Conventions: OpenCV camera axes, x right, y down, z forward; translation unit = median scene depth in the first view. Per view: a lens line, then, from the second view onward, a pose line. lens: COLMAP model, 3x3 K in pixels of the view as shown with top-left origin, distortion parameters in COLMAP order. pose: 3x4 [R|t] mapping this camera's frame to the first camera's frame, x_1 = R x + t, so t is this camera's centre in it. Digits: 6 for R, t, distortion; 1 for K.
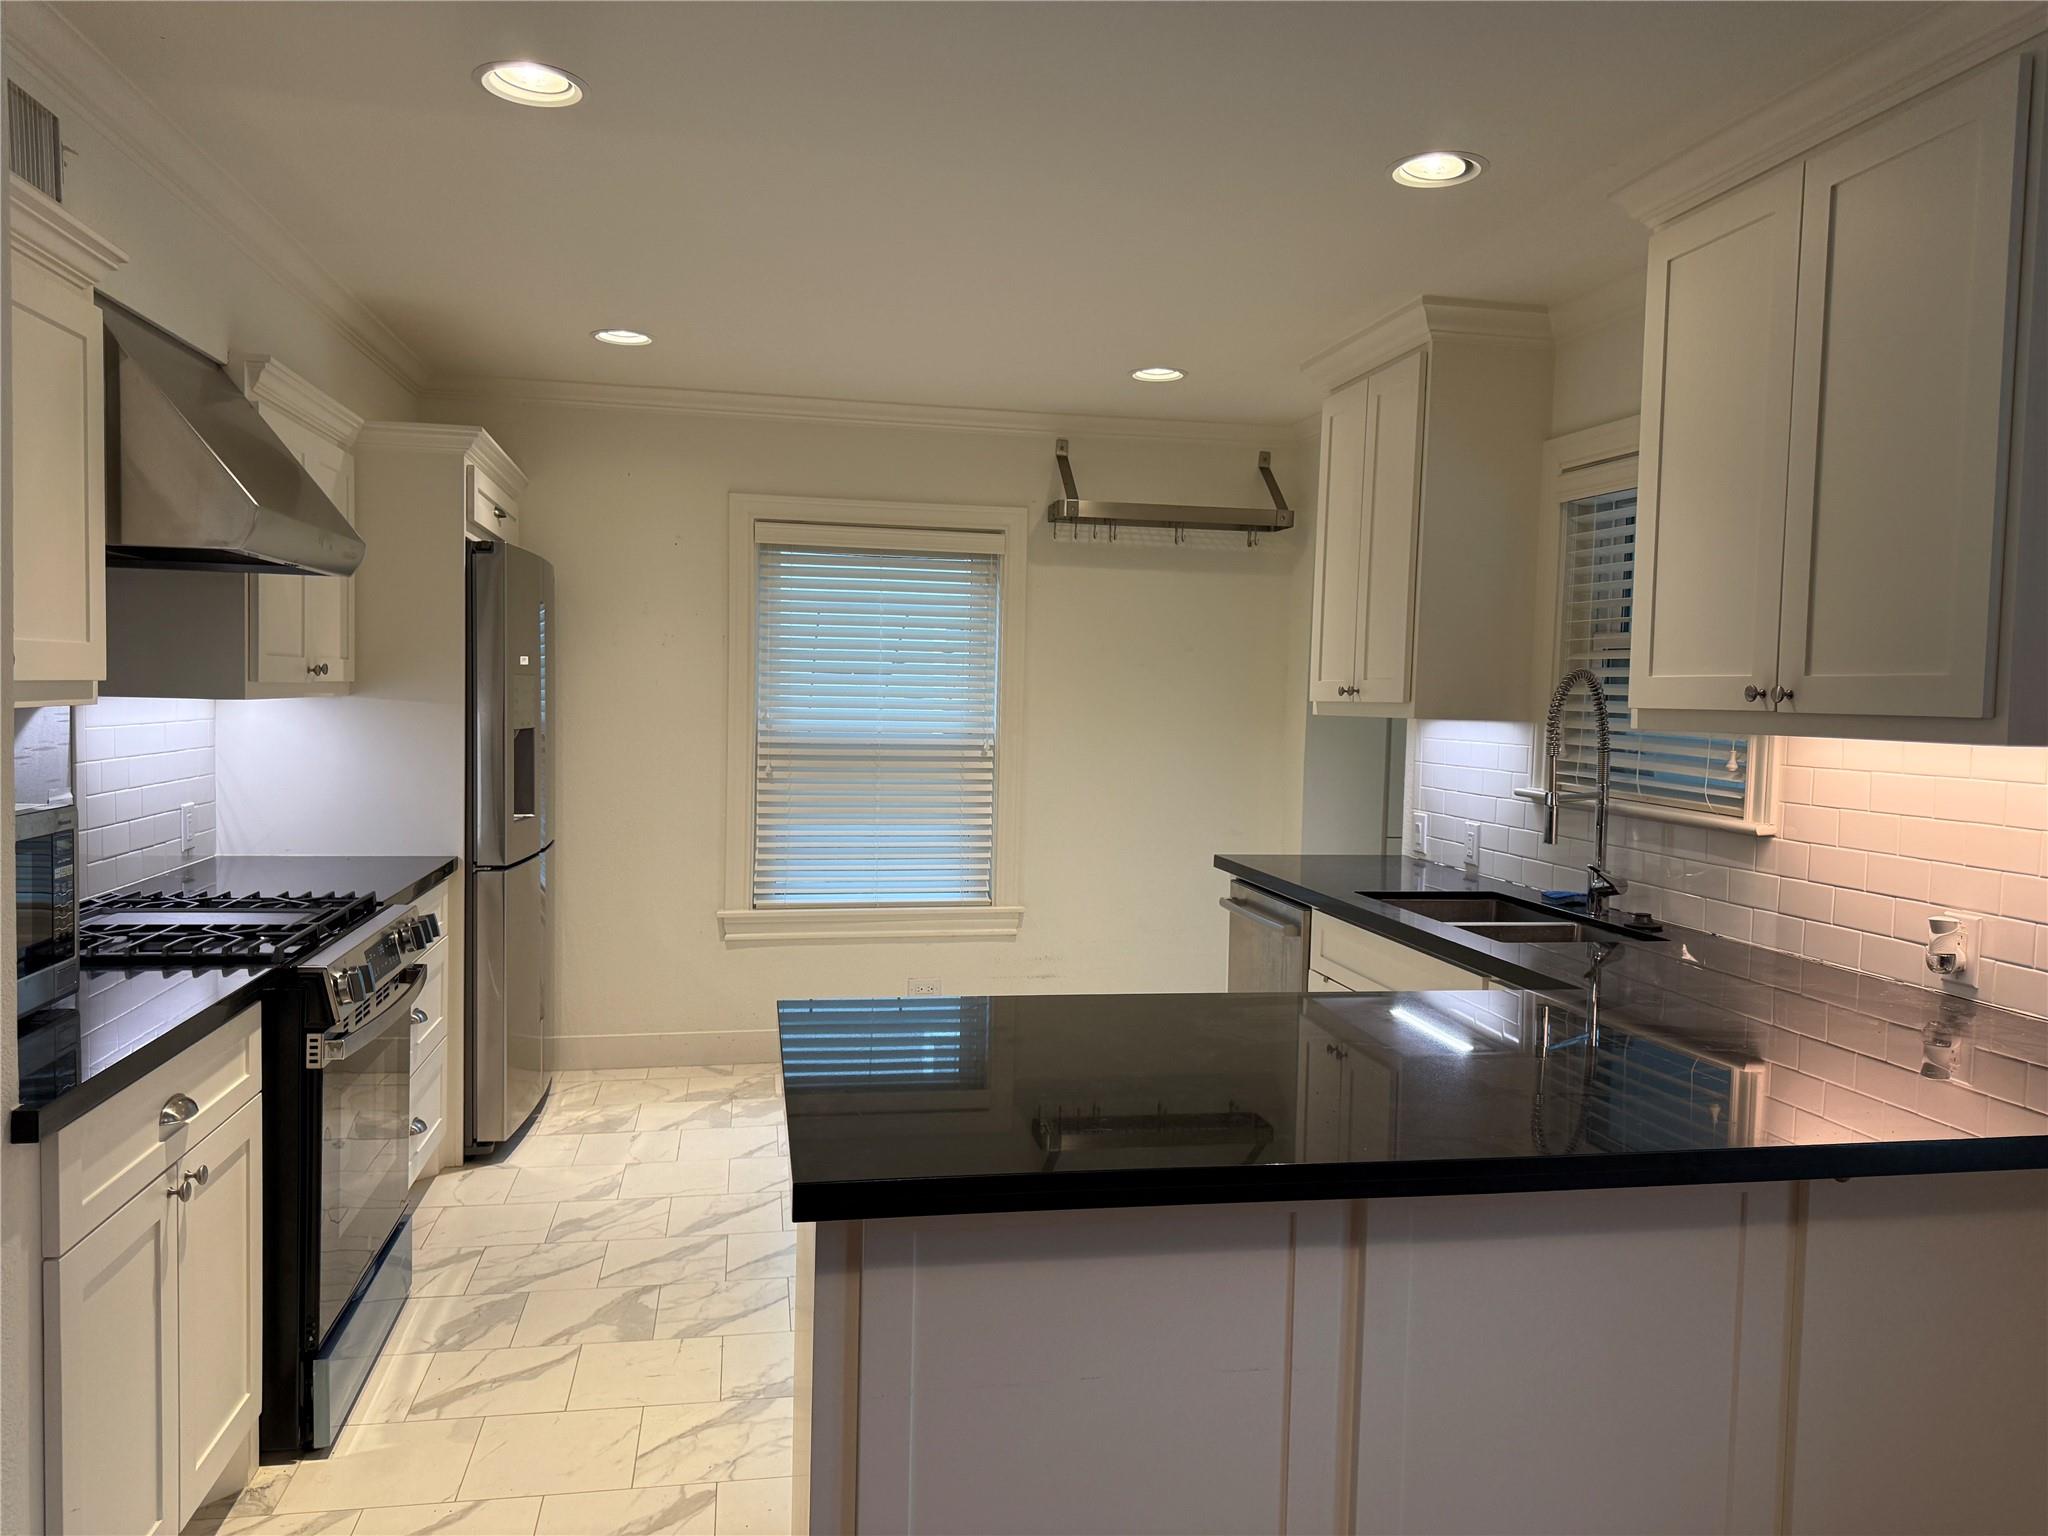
lens RADIAL K [[1448.8, 0, 1021.5], [0, 1448.8, 770.4], [0, 0, 1]] dist [0.069311, -0.034990]
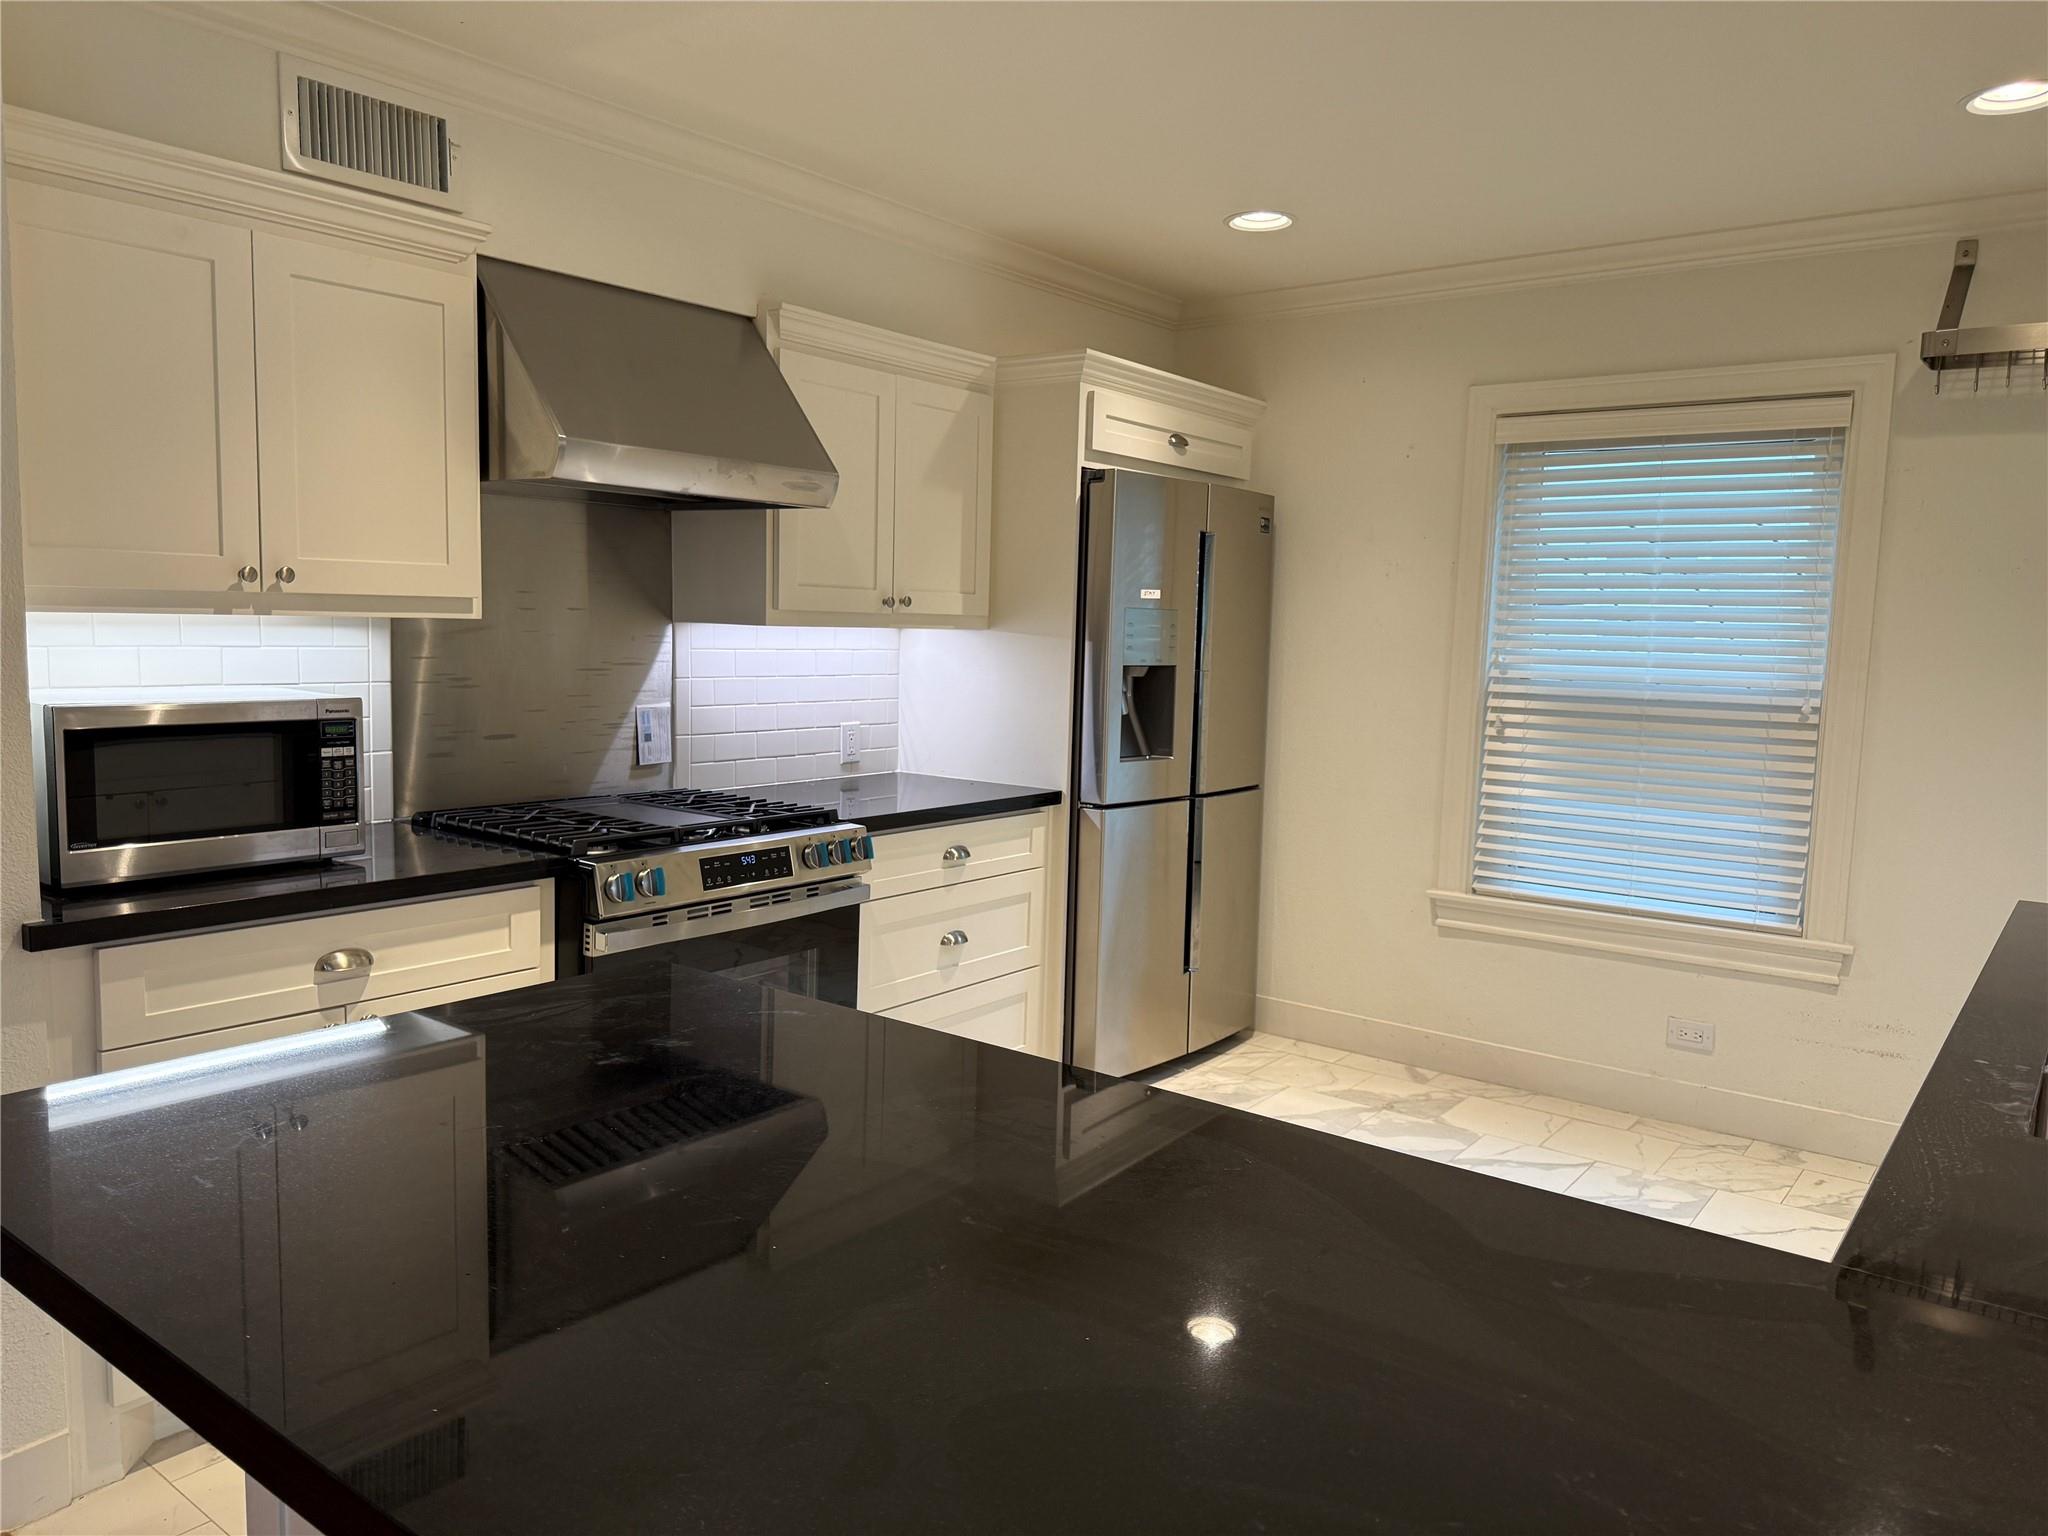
lens RADIAL K [[1448.8, 0, 1017.7], [0, 1448.8, 776.0], [0, 0, 1]] dist [0.069311, -0.034990]
pose [[0.668050, 0.077538, -0.740066, 0.253706], [-0.053629, 0.996987, 0.056047, -0.003741], [0.742181, 0.002247, 0.670195, 0.250716]]
